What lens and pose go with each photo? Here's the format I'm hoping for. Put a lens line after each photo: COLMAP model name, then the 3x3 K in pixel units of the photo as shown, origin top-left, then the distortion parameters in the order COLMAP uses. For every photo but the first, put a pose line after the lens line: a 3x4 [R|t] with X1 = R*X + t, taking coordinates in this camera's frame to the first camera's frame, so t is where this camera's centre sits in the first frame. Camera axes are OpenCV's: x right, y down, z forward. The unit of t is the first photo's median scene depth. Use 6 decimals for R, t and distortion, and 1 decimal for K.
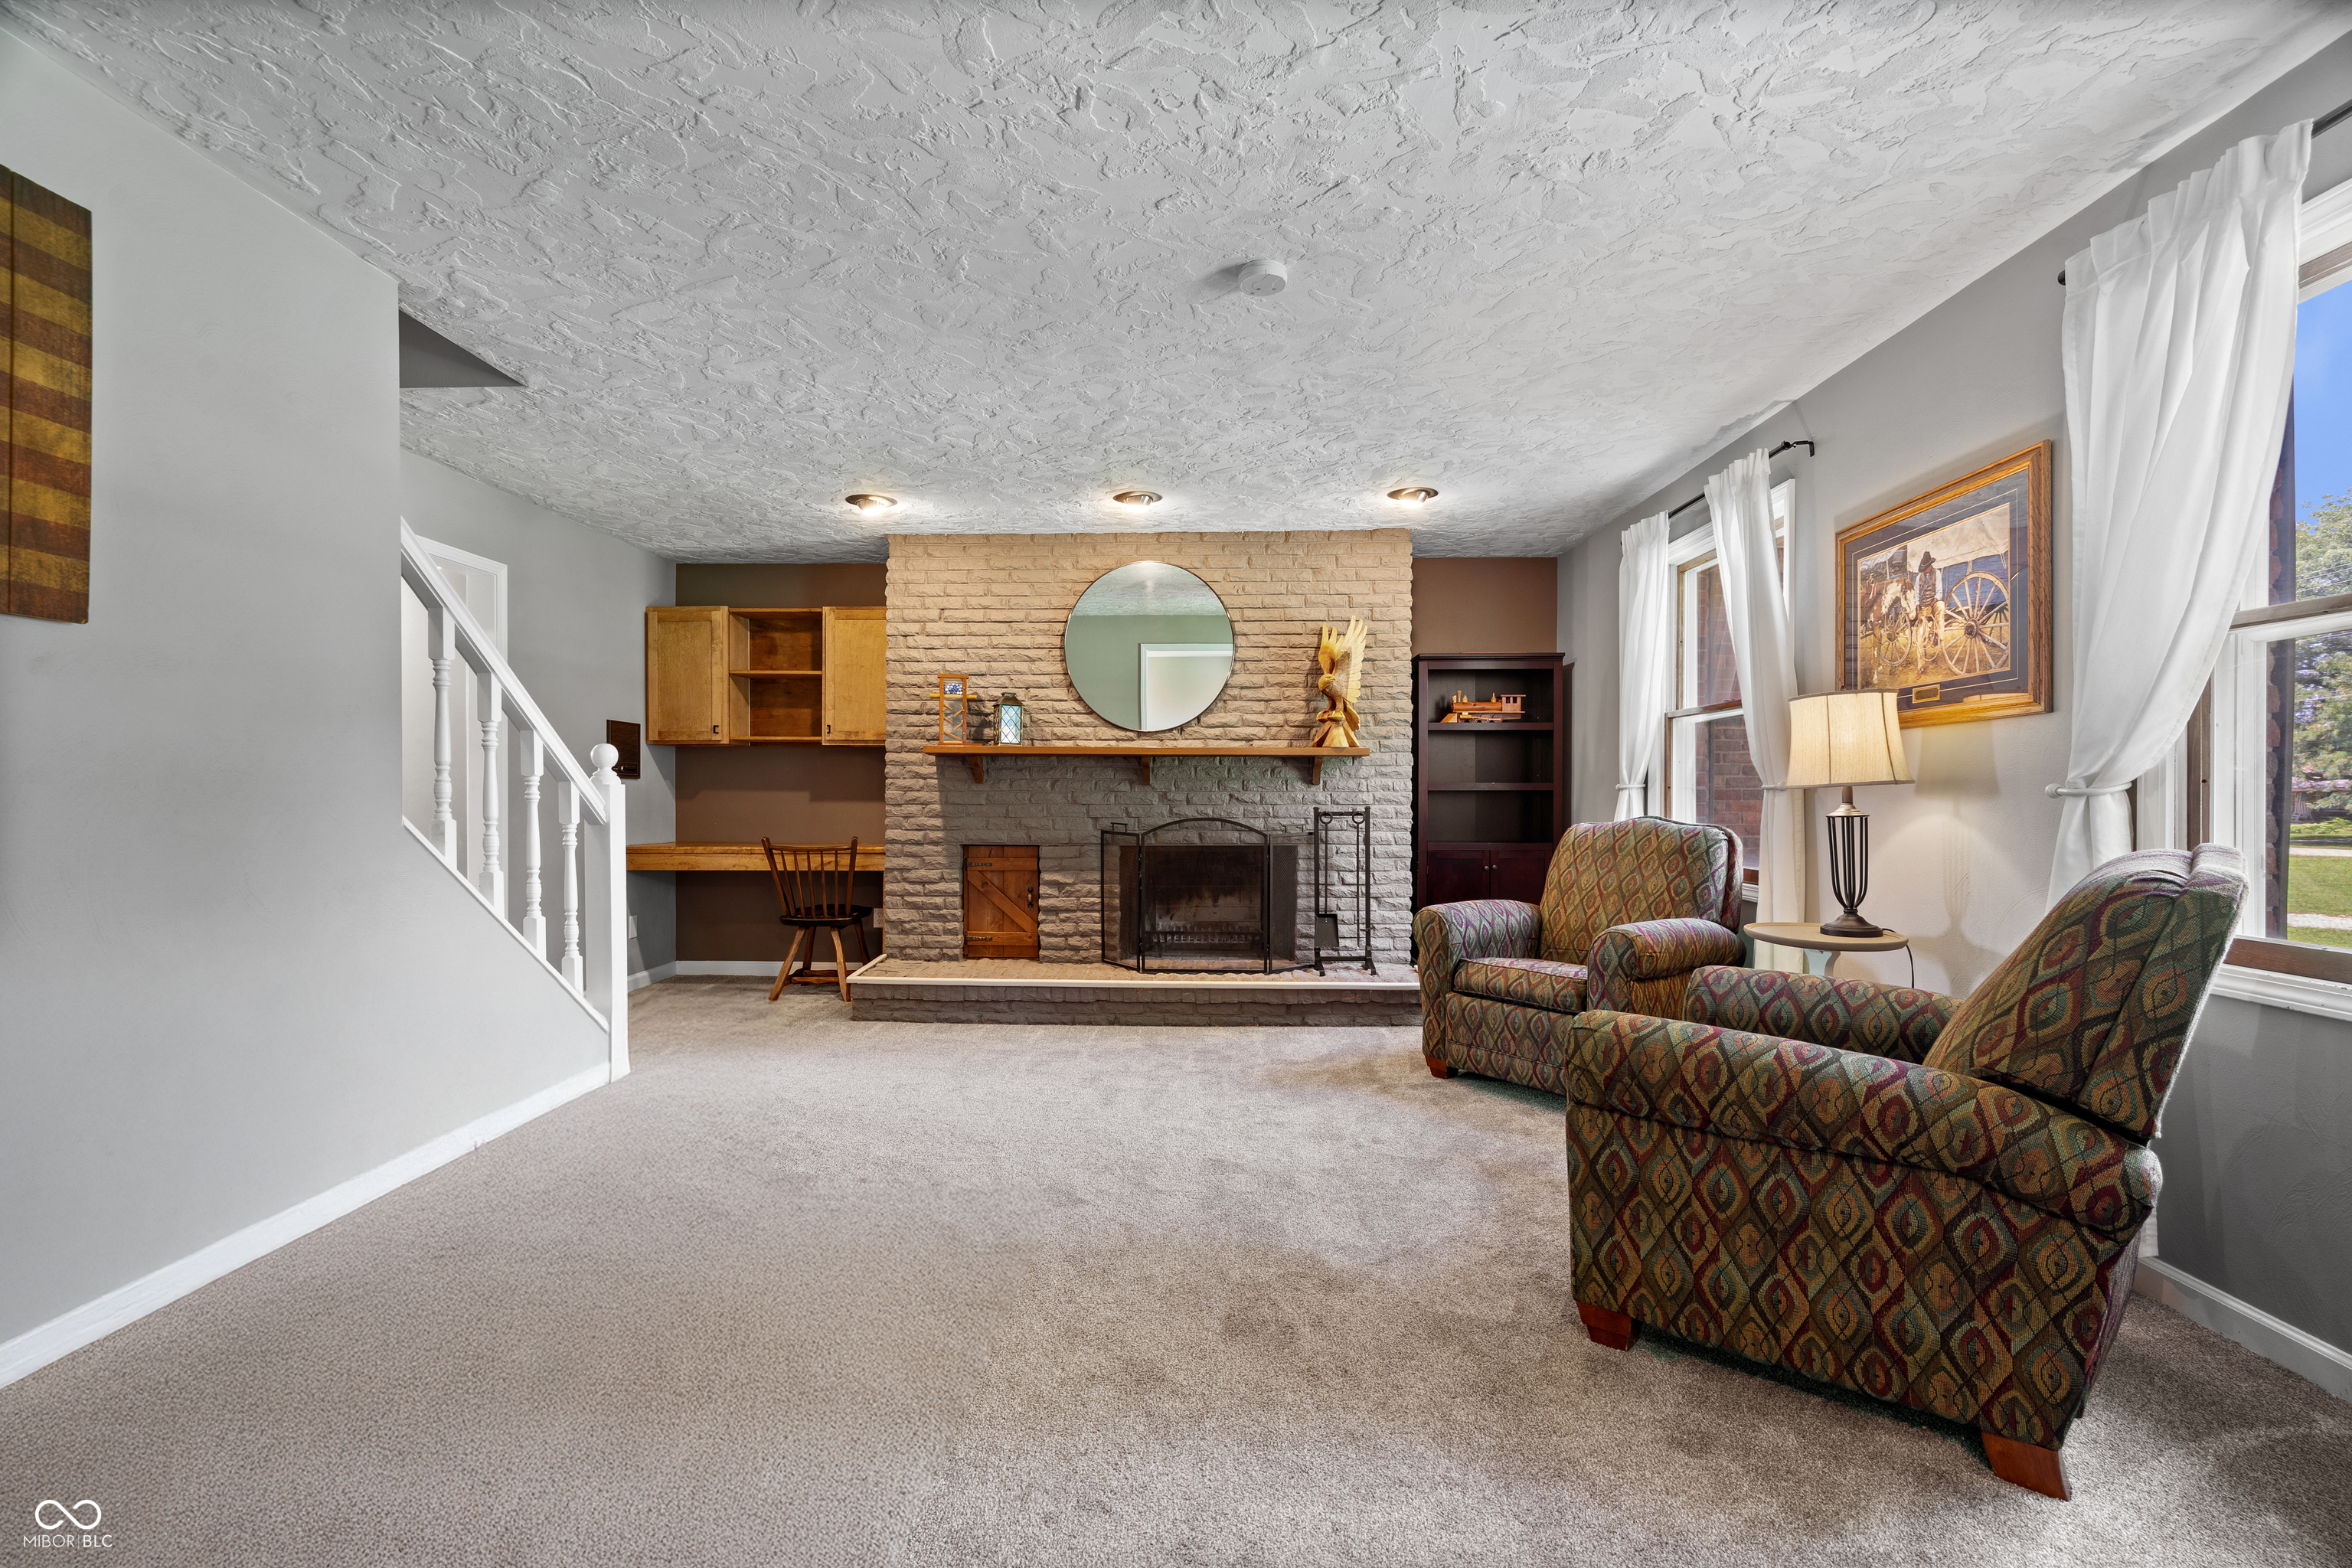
lens RADIAL K [[1083.1, 0, 1168.4], [0, 1083.1, 799.4], [0, 0, 1]] dist [0.000976, 0.000202]
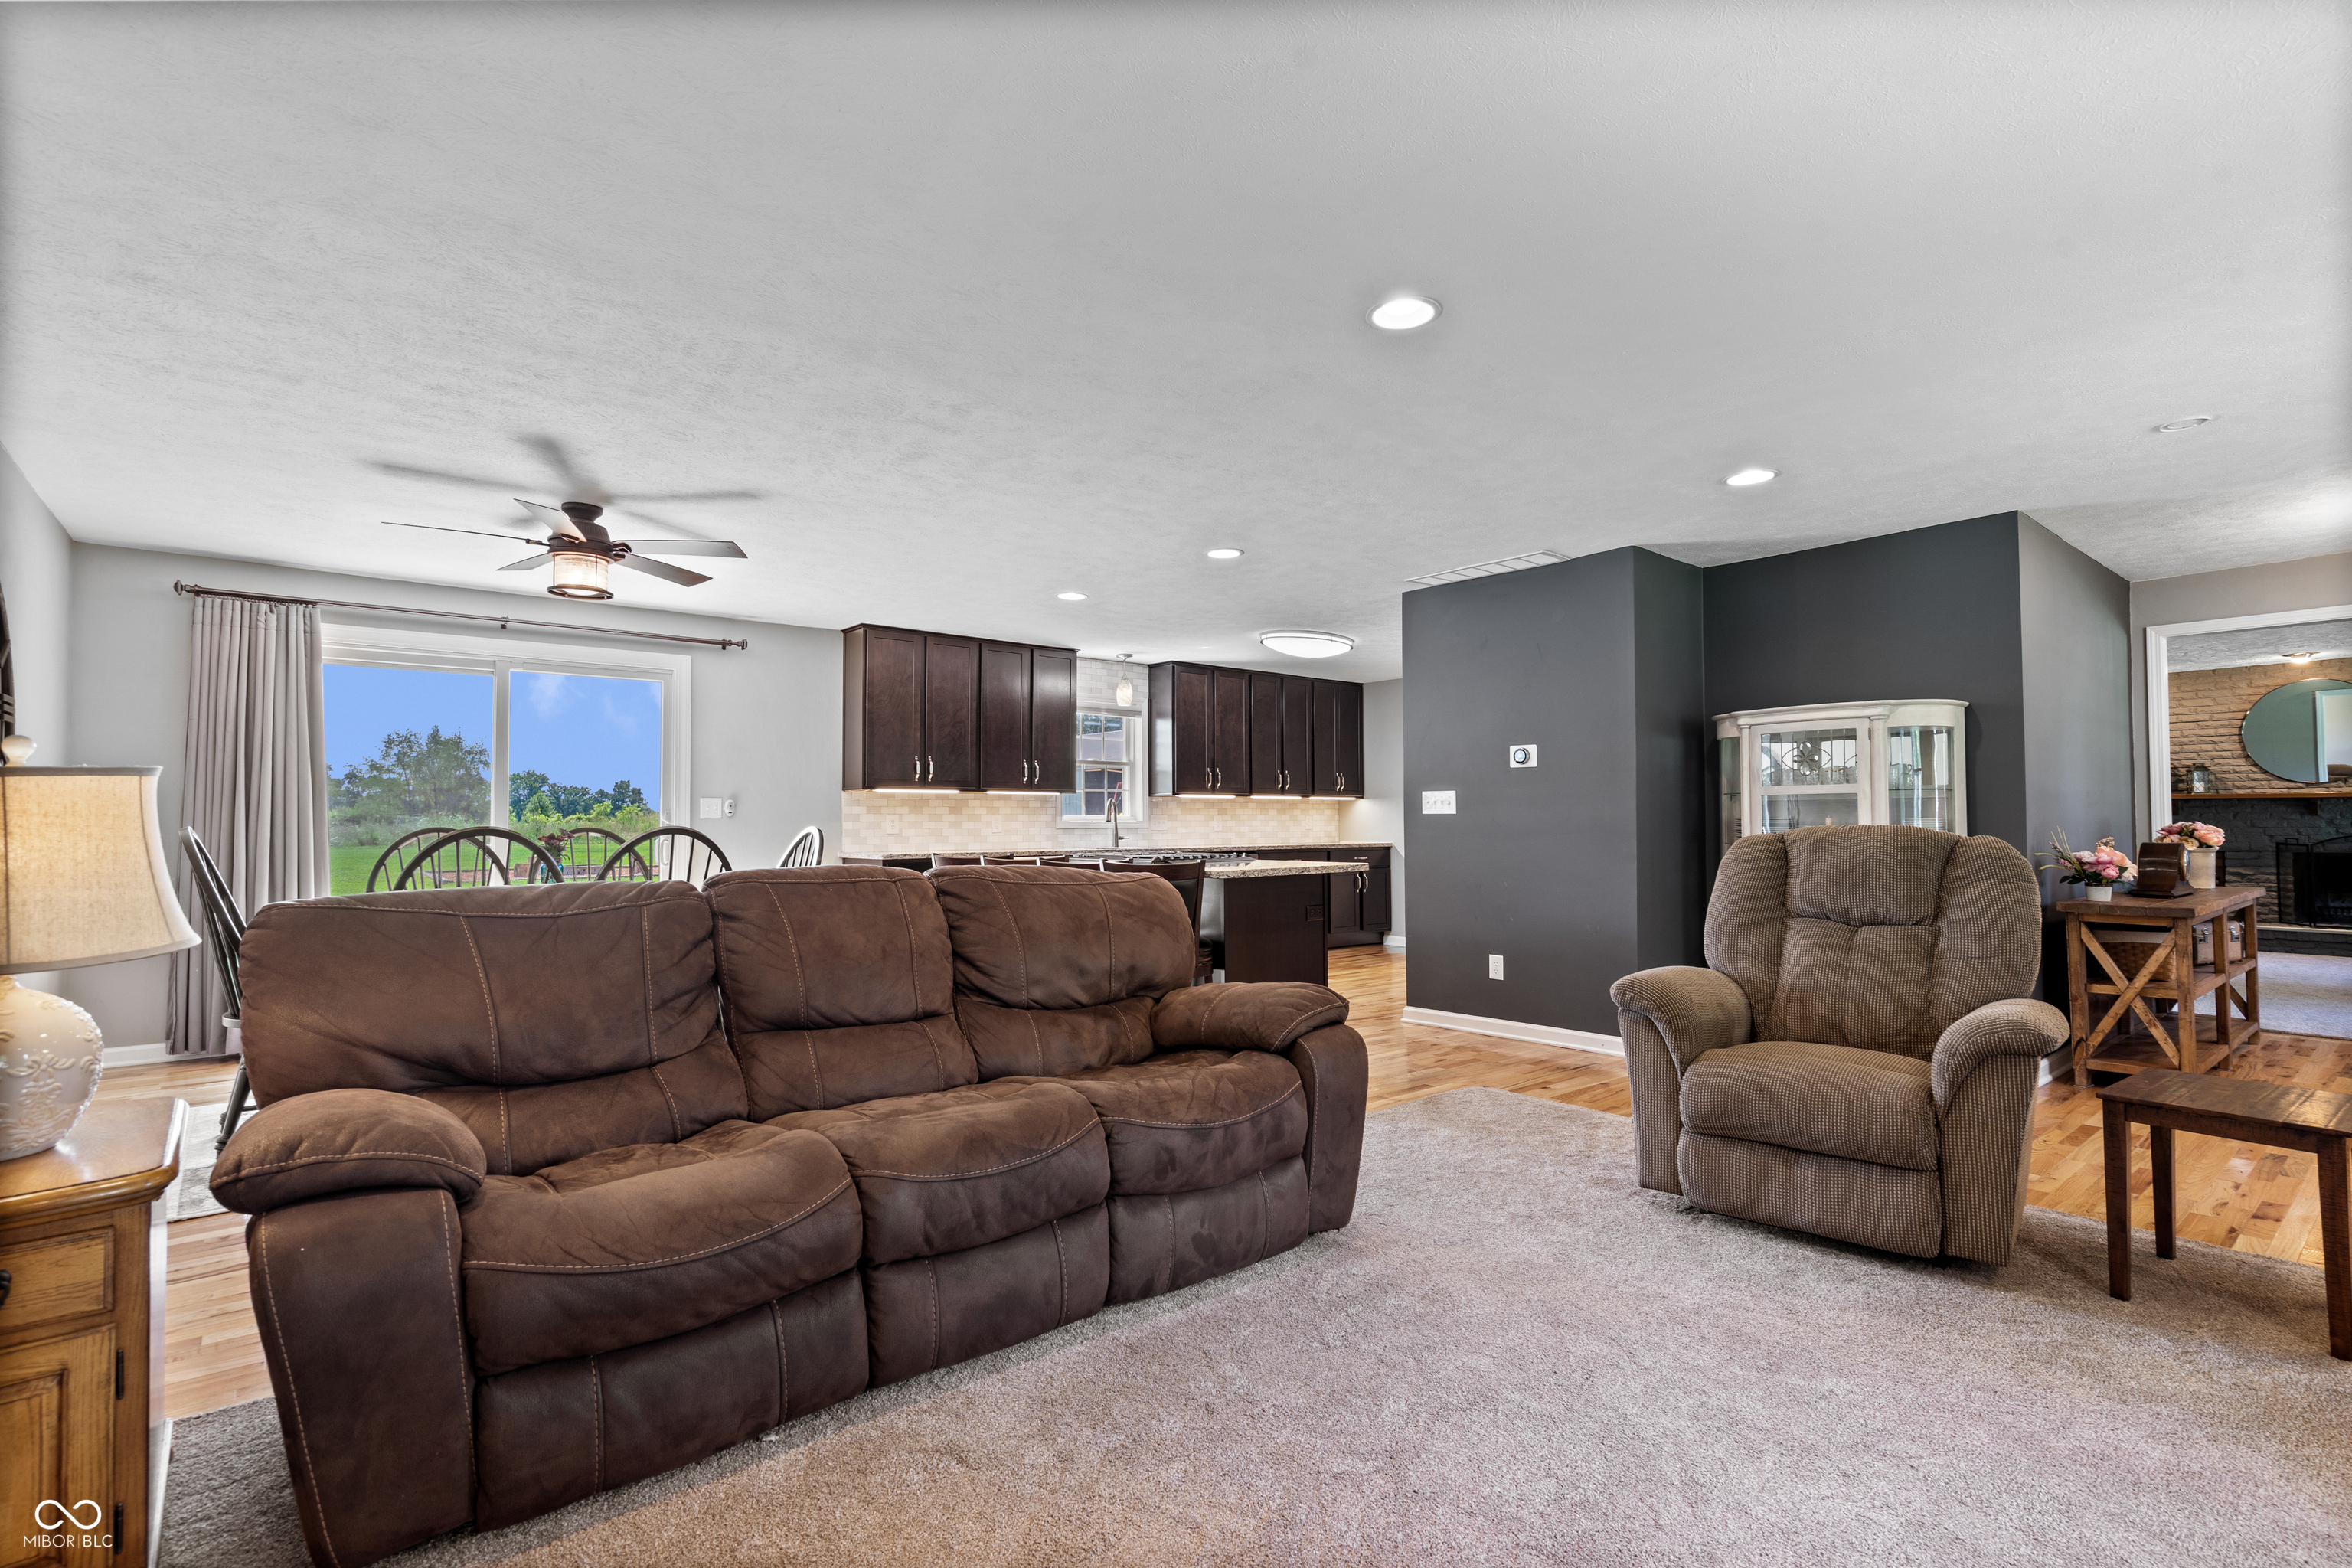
lens RADIAL K [[1083.1, 0, 1168.4], [0, 1083.1, 799.4], [0, 0, 1]] dist [0.000976, 0.000202]
pose [[0.659300, -0.020959, -0.751588, 0.069983], [-0.000596, 0.999597, -0.028397, 0.010233], [0.751880, 0.019170, 0.659022, -1.389688]]
